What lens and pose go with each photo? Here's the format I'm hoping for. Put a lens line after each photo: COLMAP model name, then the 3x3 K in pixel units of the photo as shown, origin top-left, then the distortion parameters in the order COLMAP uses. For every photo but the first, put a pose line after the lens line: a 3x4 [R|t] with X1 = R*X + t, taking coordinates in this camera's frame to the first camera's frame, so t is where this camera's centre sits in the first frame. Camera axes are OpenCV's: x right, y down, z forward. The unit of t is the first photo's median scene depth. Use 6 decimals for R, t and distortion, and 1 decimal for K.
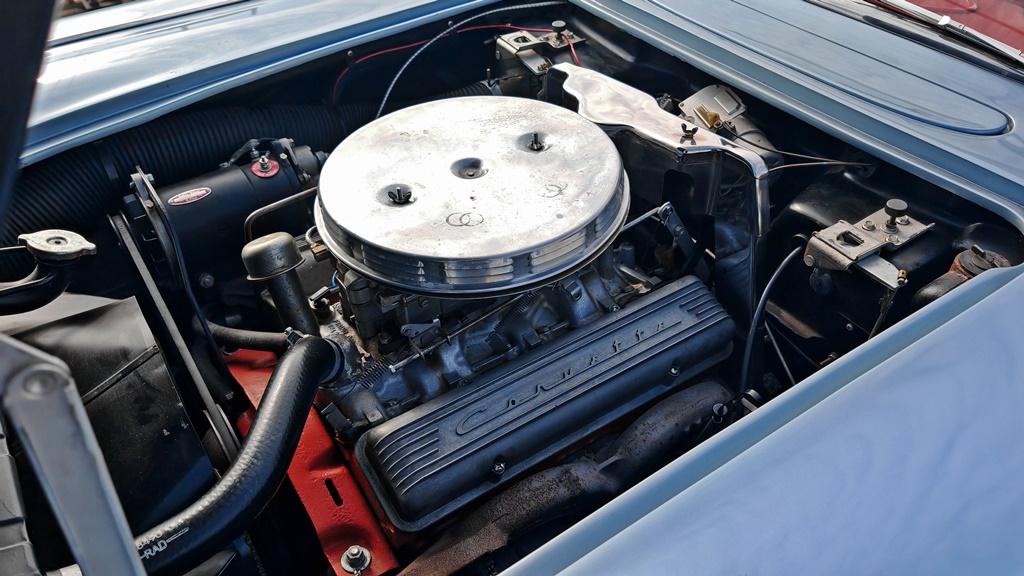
lens RADIAL K [[737.0, 0, 508.3], [0, 737.0, 298.3], [0, 0, 1]] dist [0.007895, -0.006946]
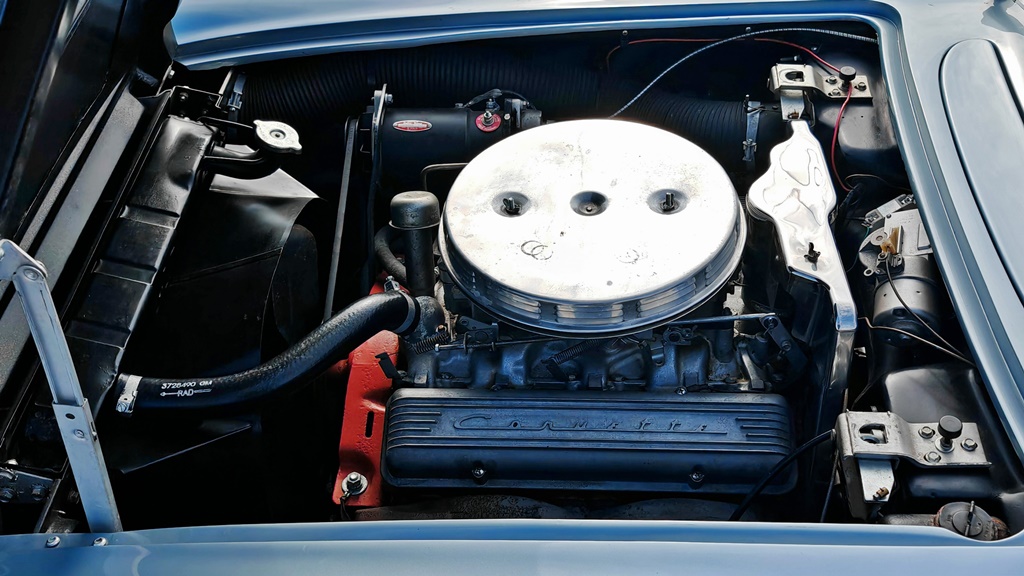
lens RADIAL K [[920.3, 0, 512.8], [0, 920.3, 287.8], [0, 0, 1]] dist [0.050164, -0.079874]
pose [[0.824363, 0.401031, -0.399500, 0.409509], [-0.382364, 0.914905, 0.129408, -0.189369], [0.417401, 0.046075, 0.907553, -0.199741]]
